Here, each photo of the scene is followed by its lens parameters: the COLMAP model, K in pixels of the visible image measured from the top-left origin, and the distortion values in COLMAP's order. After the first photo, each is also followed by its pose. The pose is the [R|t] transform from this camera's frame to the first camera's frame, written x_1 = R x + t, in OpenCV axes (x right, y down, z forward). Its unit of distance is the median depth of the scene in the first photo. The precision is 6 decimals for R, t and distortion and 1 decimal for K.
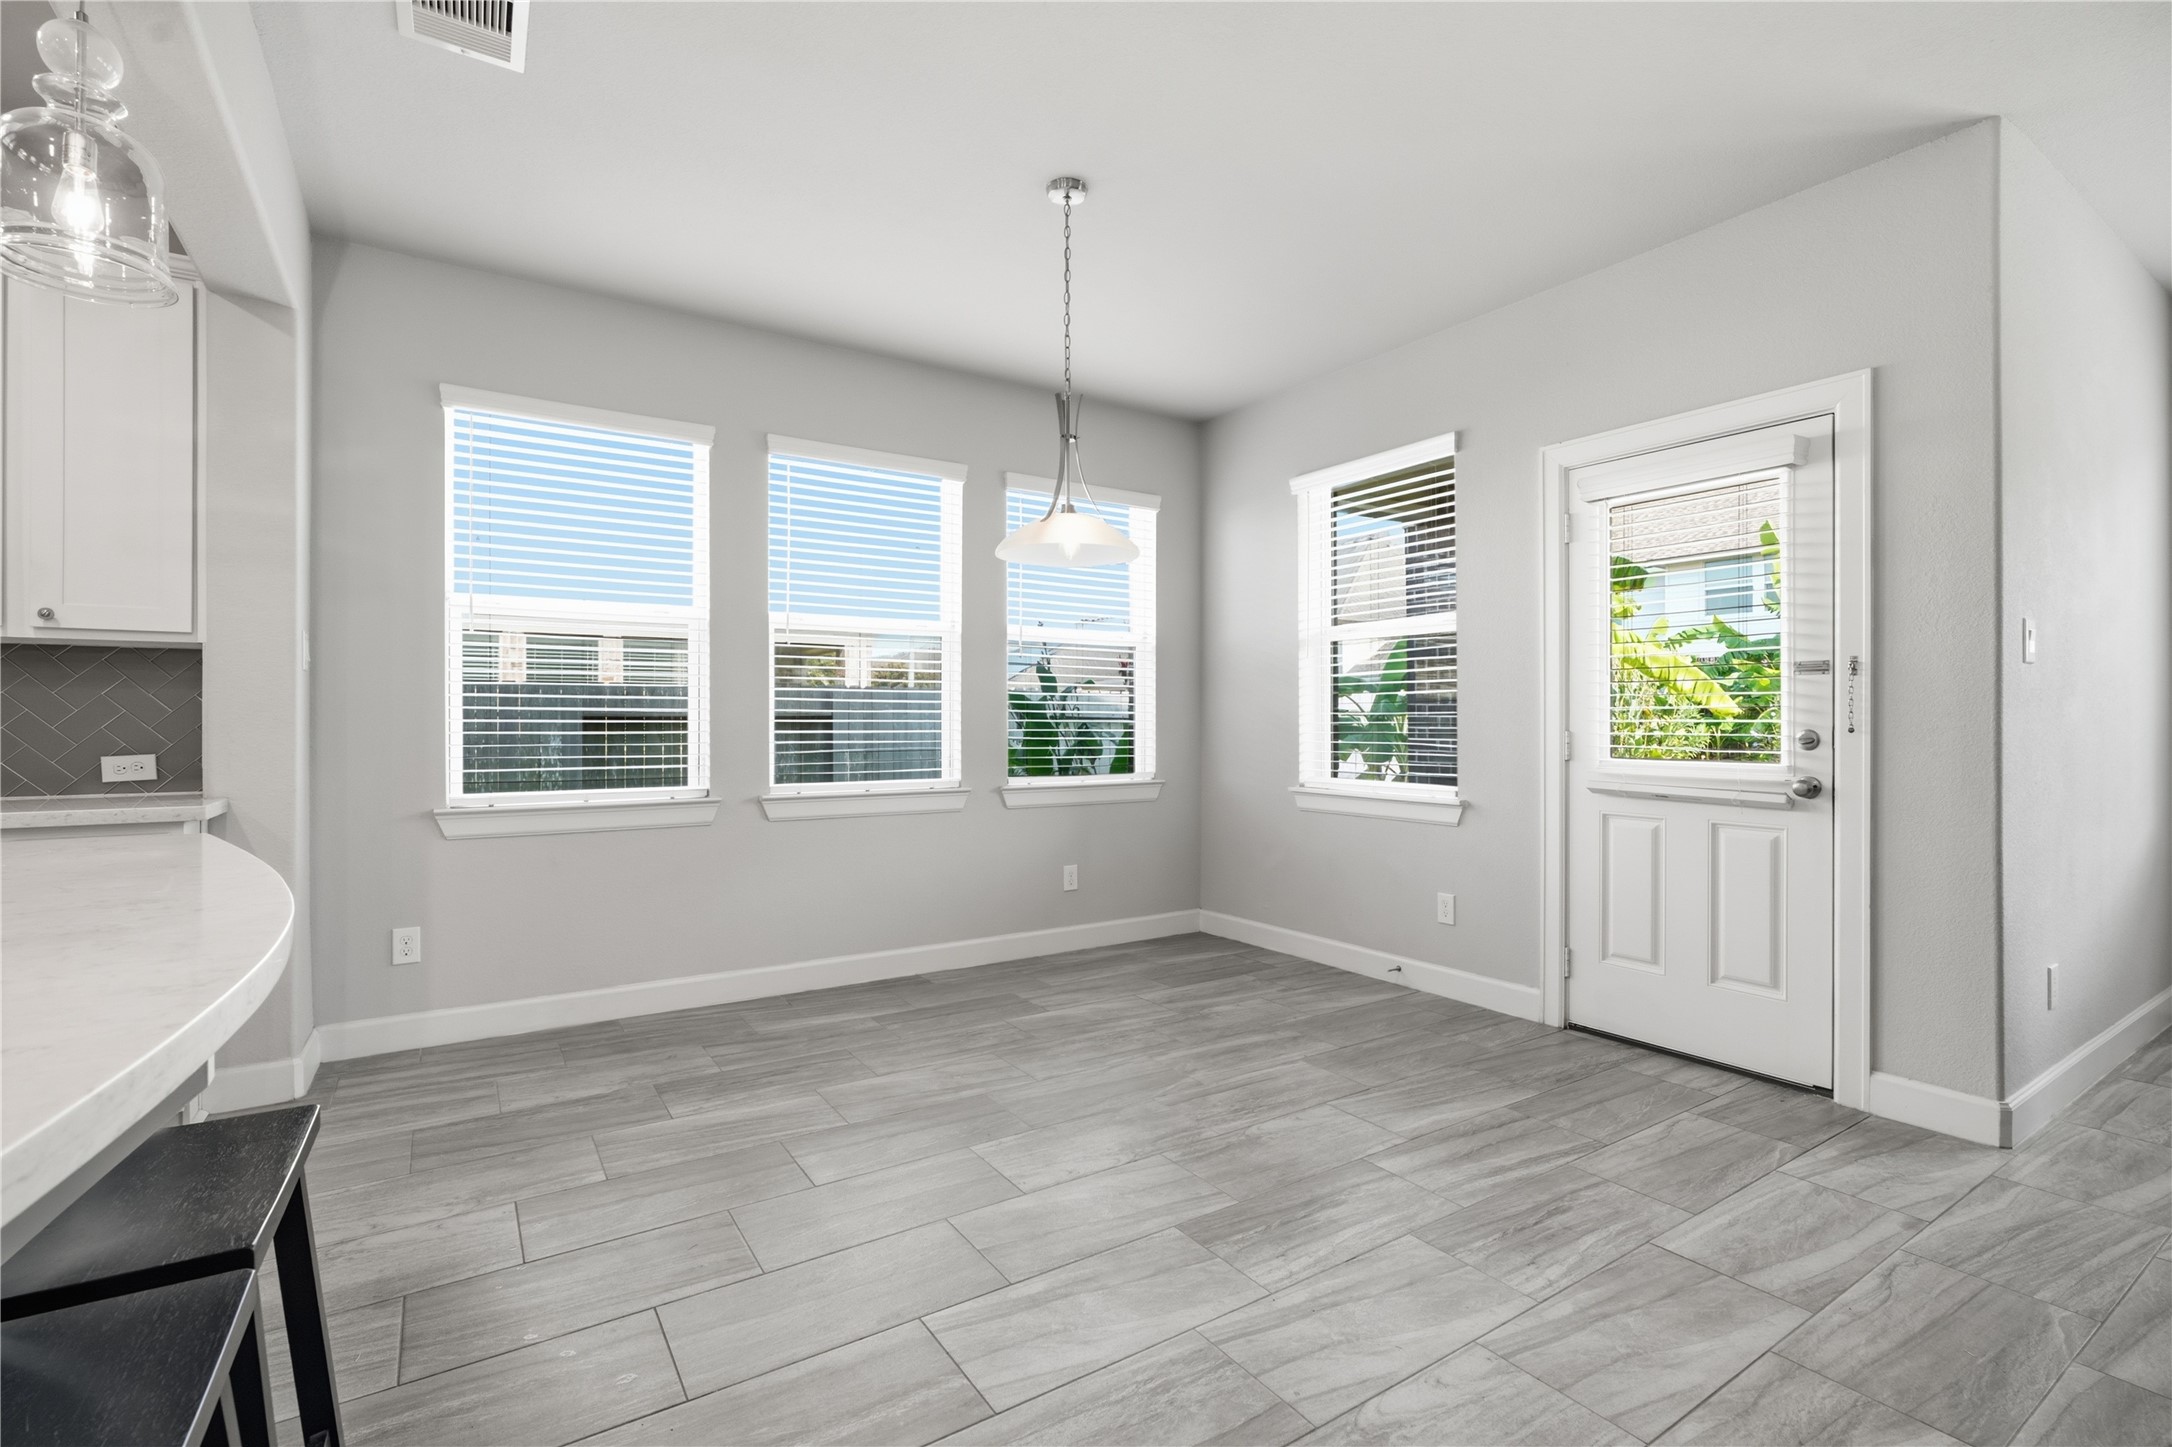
lens RADIAL K [[979.6, 0, 1078.7], [0, 979.6, 722.0], [0, 0, 1]] dist [-0.001990, 0.000927]
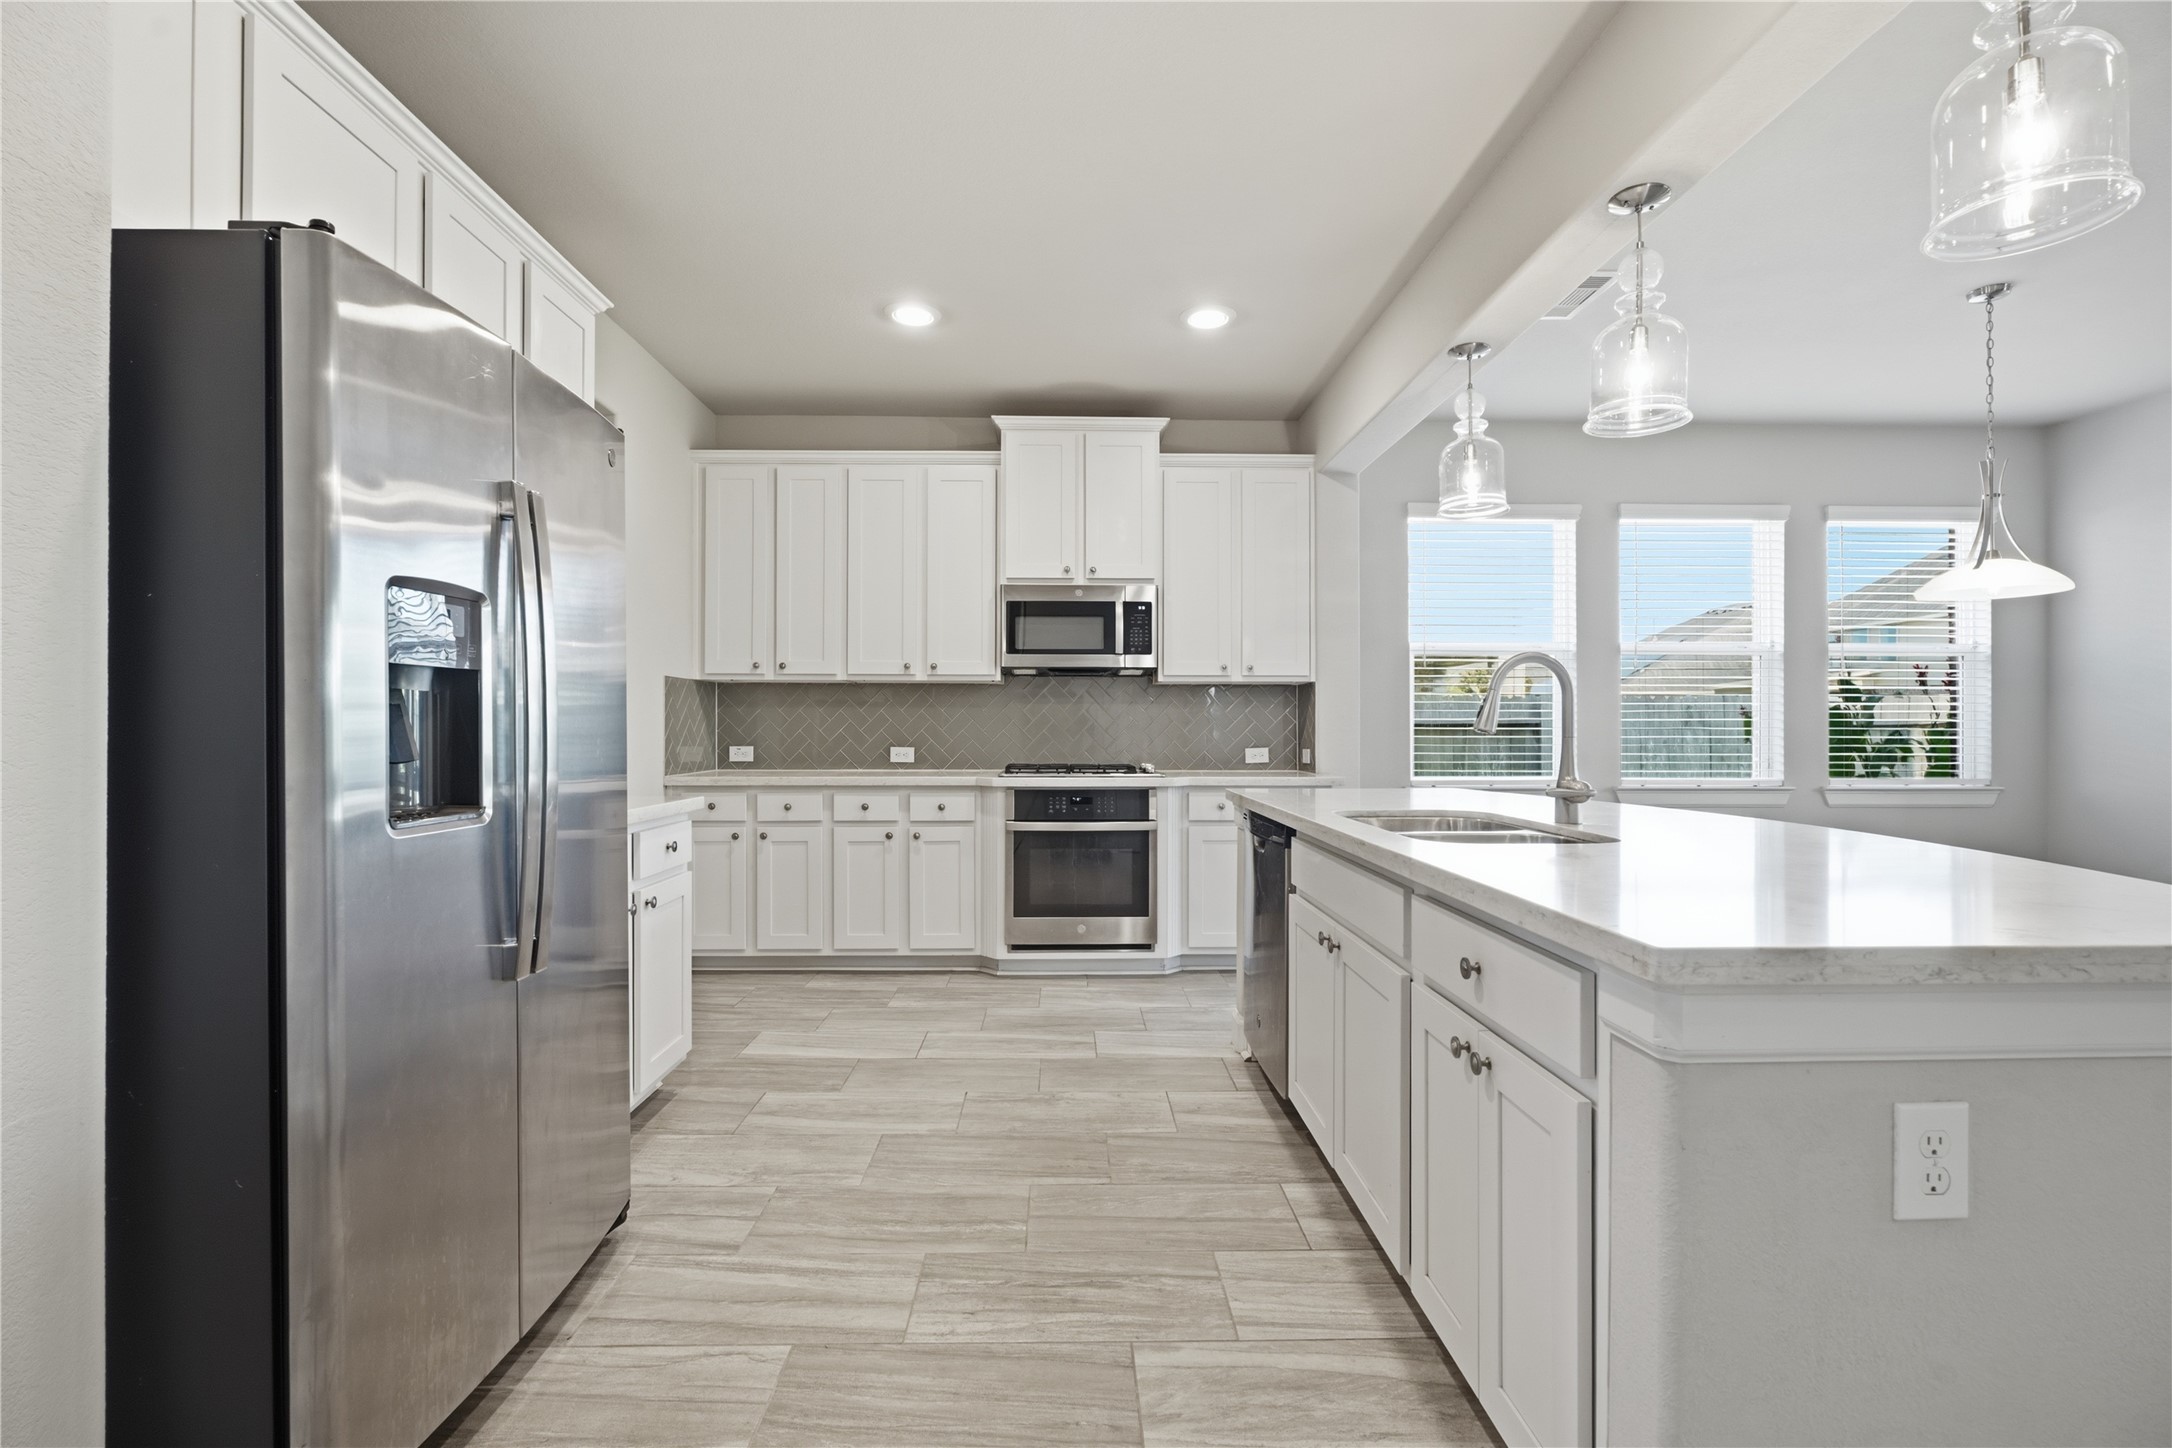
lens RADIAL K [[979.6, 0, 1084.8], [0, 979.6, 720.4], [0, 0, 1]] dist [-0.001990, 0.000927]
pose [[0.853857, -0.002439, -0.520502, -0.337506], [-0.001768, 0.999970, -0.007585, -0.000842], [0.520505, 0.007397, 0.853827, -0.622436]]
